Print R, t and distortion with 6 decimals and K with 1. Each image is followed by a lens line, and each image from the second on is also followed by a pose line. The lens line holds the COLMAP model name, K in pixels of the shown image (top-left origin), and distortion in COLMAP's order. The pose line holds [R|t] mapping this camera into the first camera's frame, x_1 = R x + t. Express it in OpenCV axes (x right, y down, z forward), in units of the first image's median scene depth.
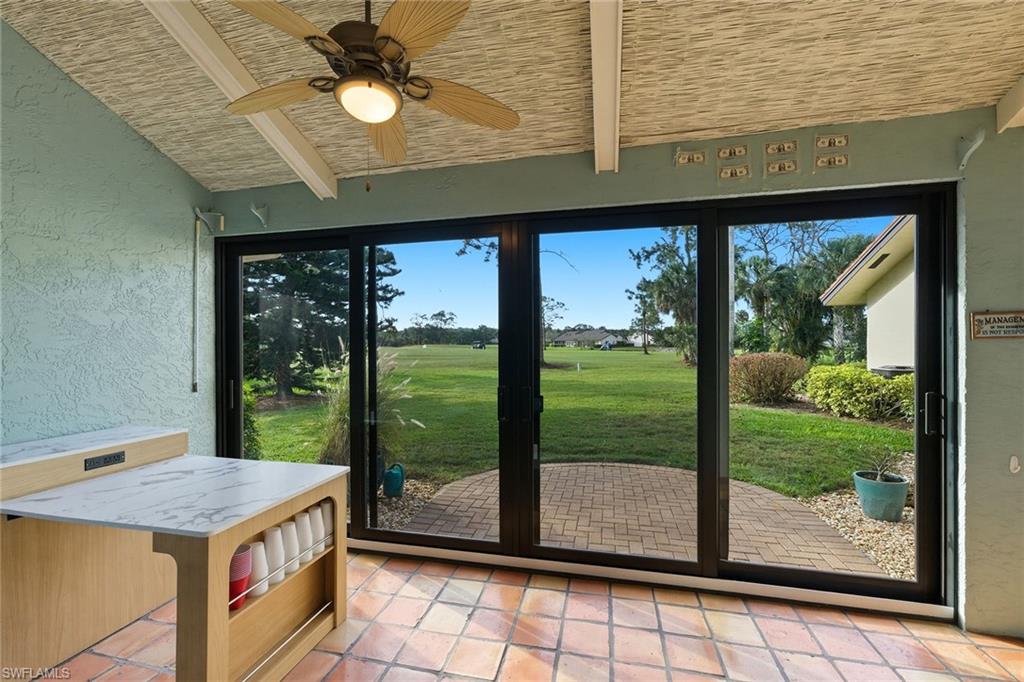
lens RADIAL K [[425.5, 0, 516.1], [0, 425.5, 350.0], [0, 0, 1]] dist [-0.000931, -0.000243]
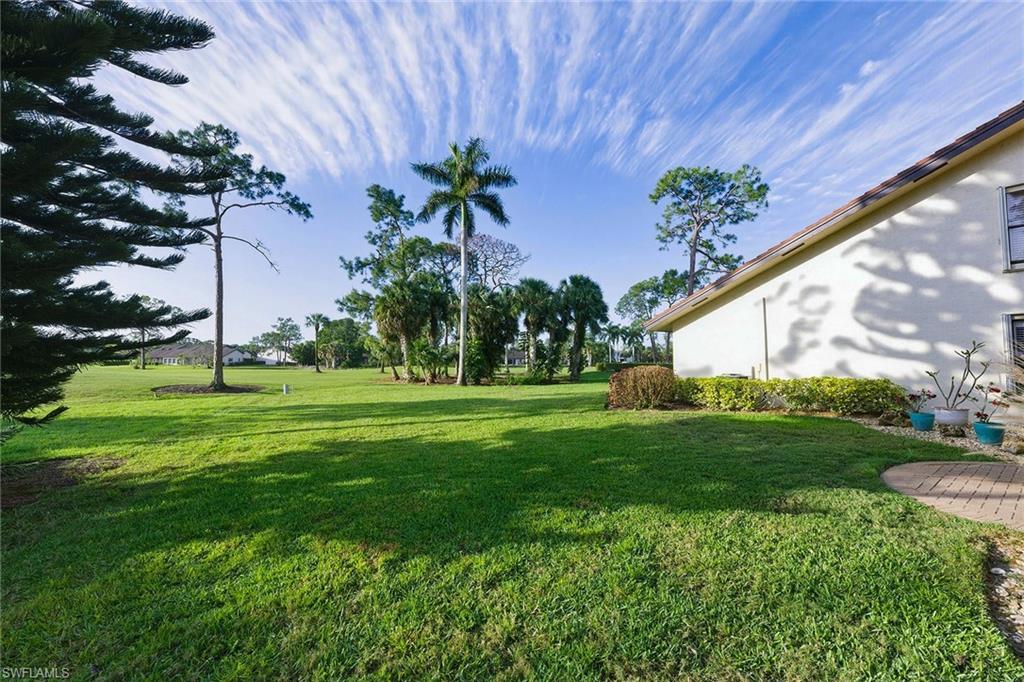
lens RADIAL K [[425.5, 0, 516.1], [0, 425.5, 350.0], [0, 0, 1]] dist [-0.000931, -0.000243]
pose [[0.668229, 0.024825, 0.743541, -0.158463], [0.007512, 0.999167, -0.040112, 0.002484], [-0.743917, 0.032390, 0.667486, 0.124460]]
